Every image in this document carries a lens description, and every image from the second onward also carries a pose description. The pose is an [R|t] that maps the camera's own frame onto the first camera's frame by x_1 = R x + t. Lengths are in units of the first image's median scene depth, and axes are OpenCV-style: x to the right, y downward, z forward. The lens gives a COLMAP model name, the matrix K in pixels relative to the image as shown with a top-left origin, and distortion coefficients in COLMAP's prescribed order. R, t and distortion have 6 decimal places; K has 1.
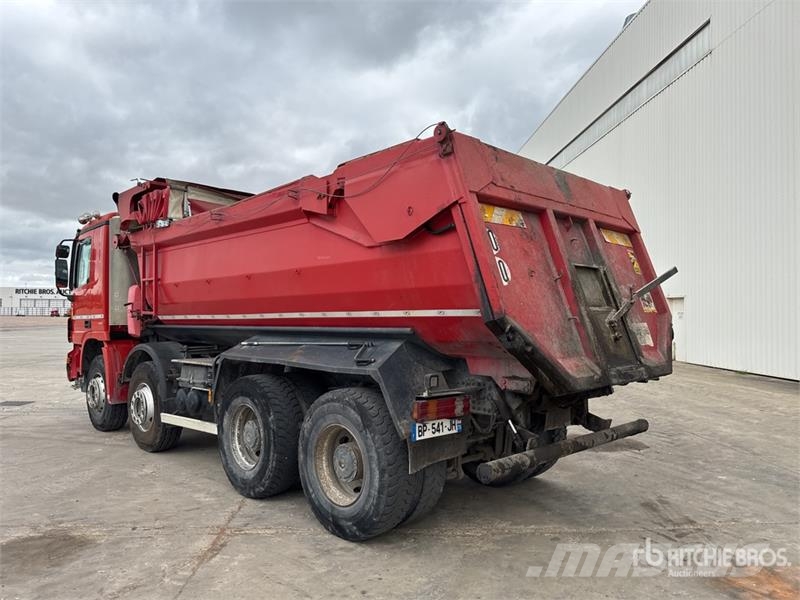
lens RADIAL K [[558.5, 0, 392.6], [0, 558.5, 308.2], [0, 0, 1]] dist [0.059783, -0.081175]
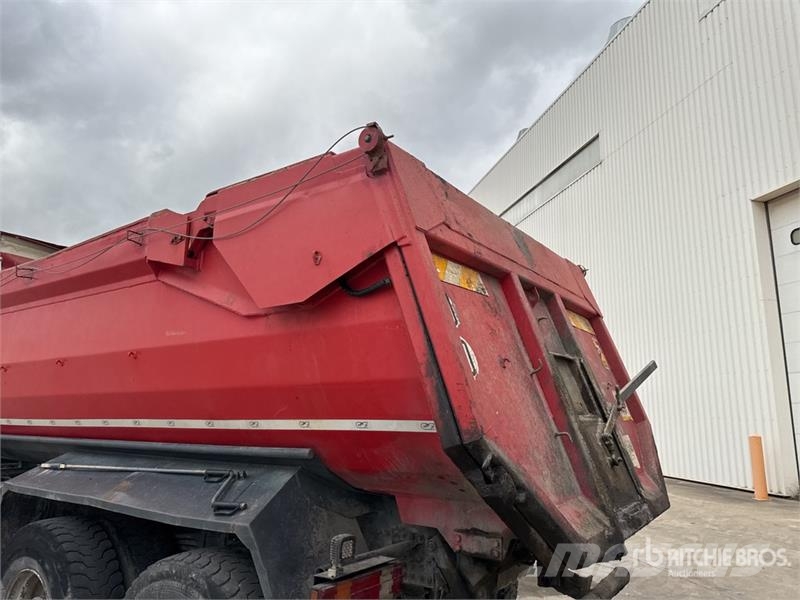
lens RADIAL K [[558.5, 0, 404.8], [0, 558.5, 299.2], [0, 0, 1]] dist [0.059783, -0.081175]
pose [[0.979385, 0.043526, 0.197256, 0.005579], [-0.007389, 0.983575, -0.180347, -0.015916], [-0.201866, 0.175172, 0.963621, 0.347158]]
